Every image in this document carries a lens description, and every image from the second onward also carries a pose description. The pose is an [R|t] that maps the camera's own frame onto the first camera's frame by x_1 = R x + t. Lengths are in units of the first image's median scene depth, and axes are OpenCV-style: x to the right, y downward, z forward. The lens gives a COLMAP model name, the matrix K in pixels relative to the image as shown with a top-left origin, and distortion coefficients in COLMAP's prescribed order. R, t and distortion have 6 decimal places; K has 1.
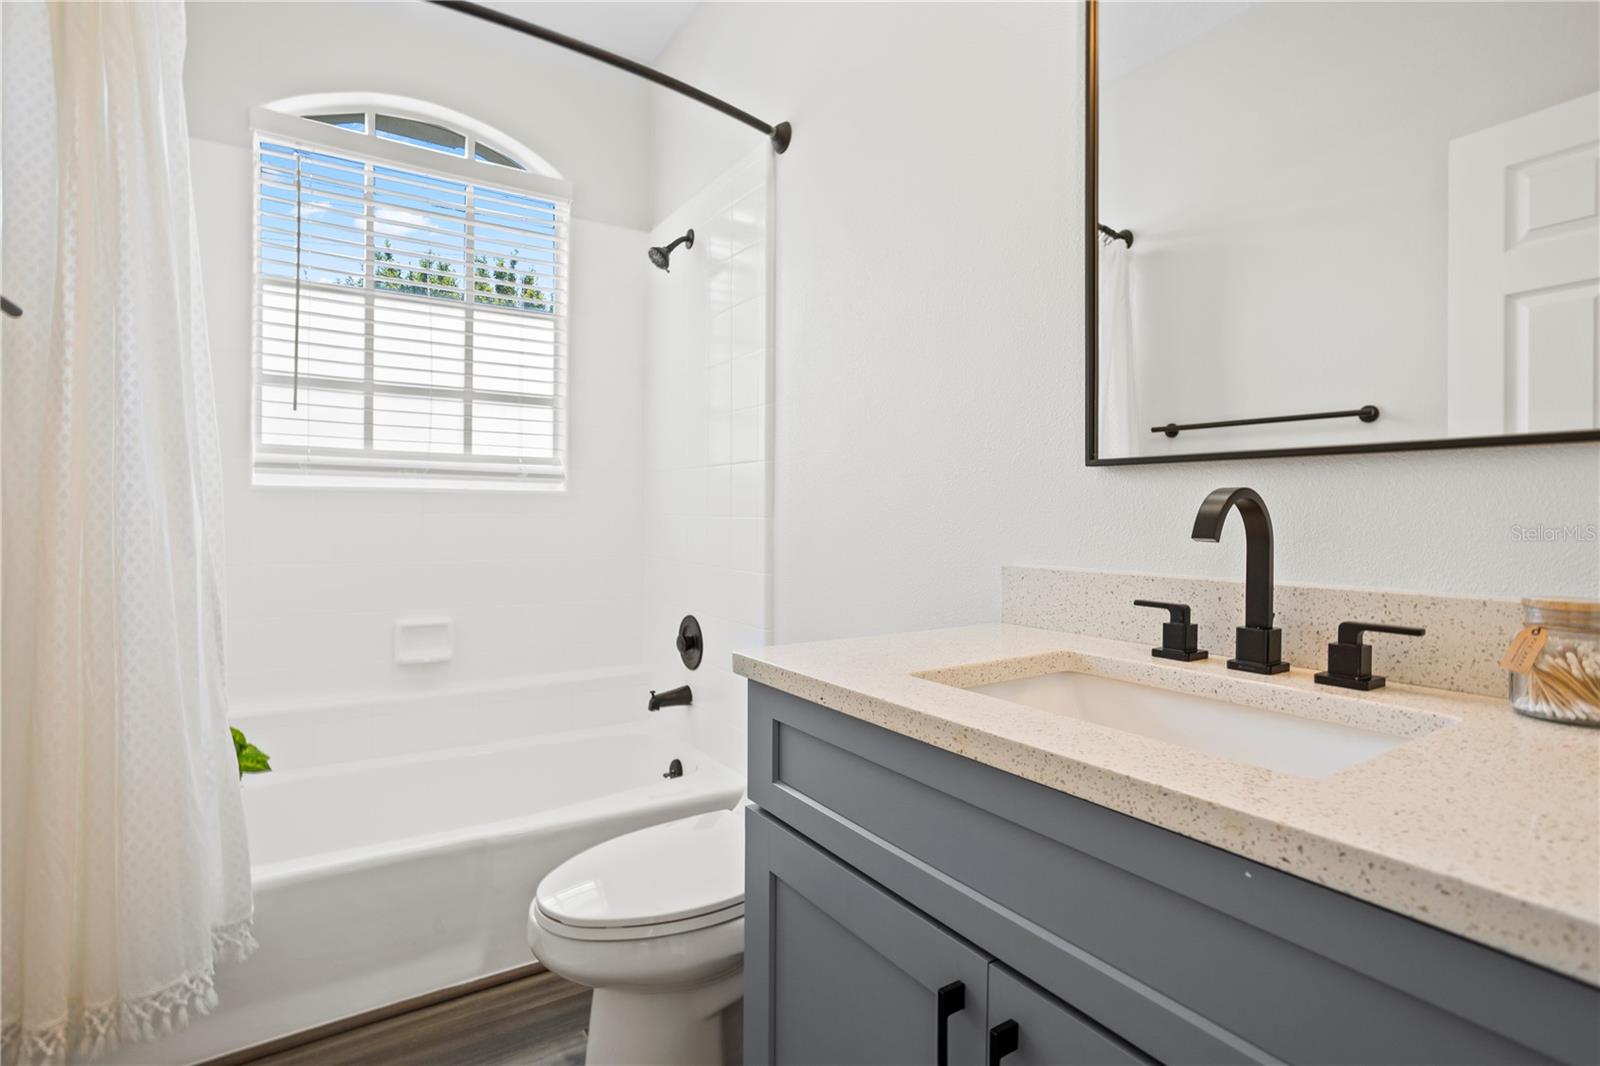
lens RADIAL K [[778.4, 0, 781.3], [0, 778.4, 505.9], [0, 0, 1]] dist [-0.005648, 0.000616]
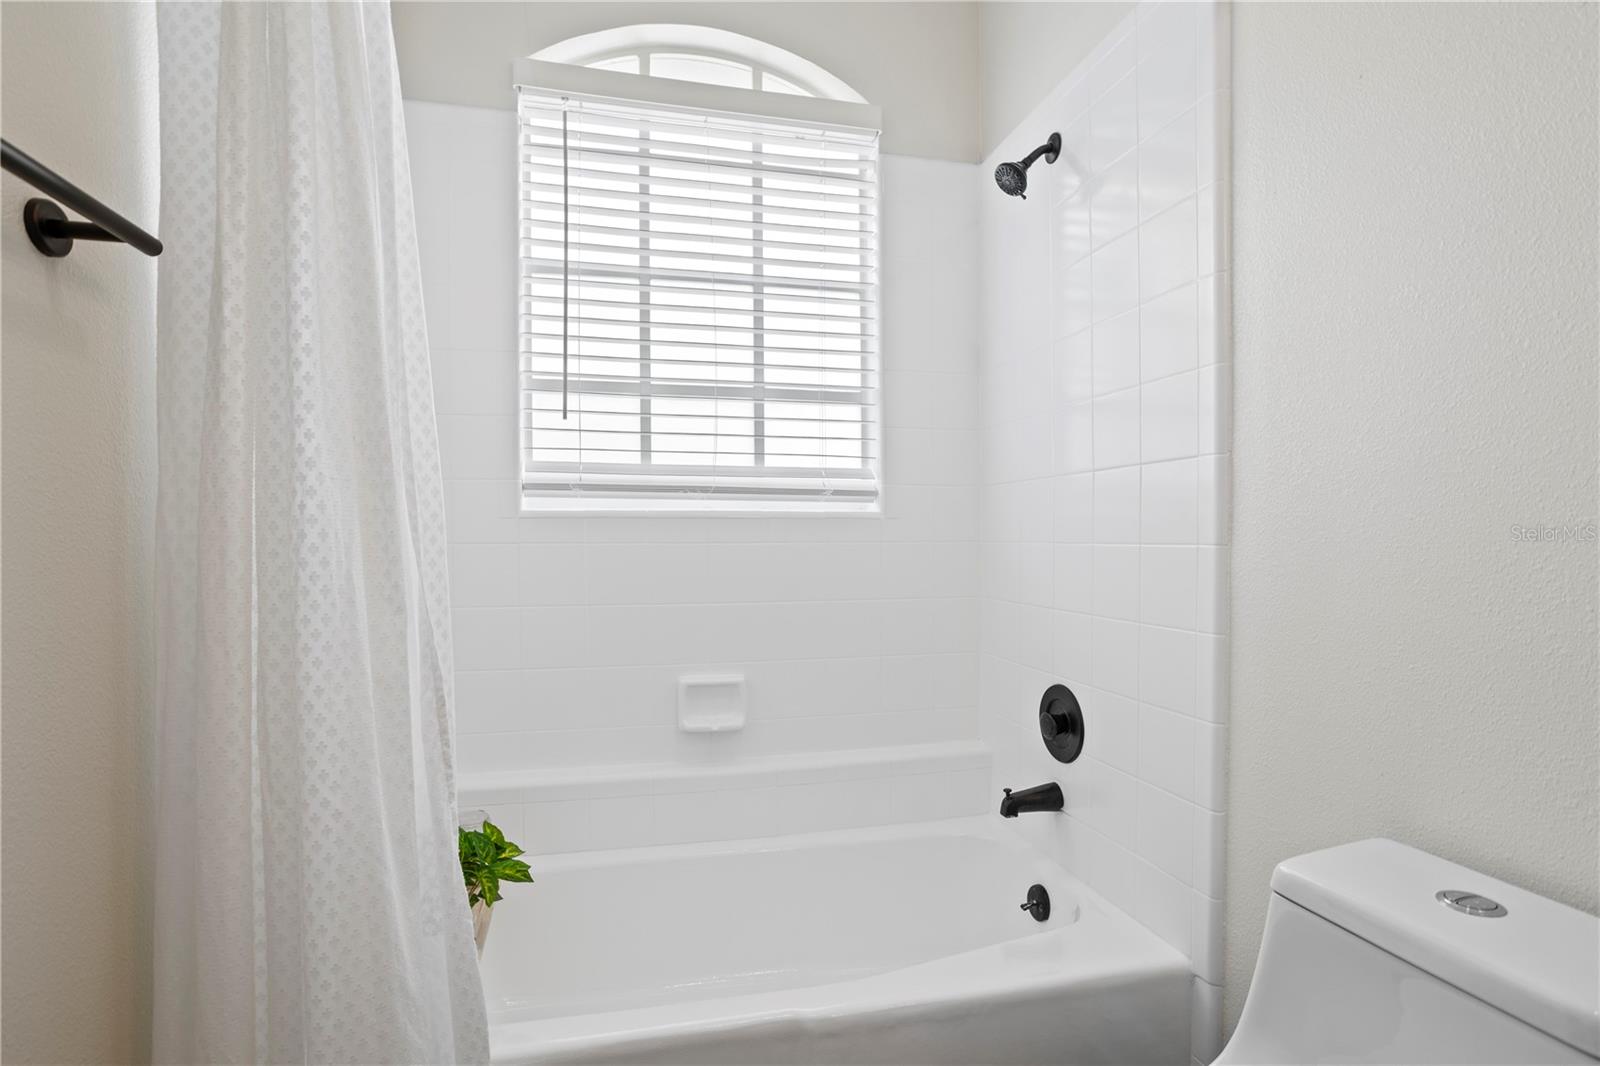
lens RADIAL K [[778.4, 0, 799.1], [0, 778.4, 539.2], [0, 0, 1]] dist [-0.005648, 0.000616]
pose [[0.953366, -0.008262, -0.301702, -0.129769], [0.011604, 0.999890, 0.009284, -0.000002], [0.301592, -0.012352, 0.953357, 0.263804]]
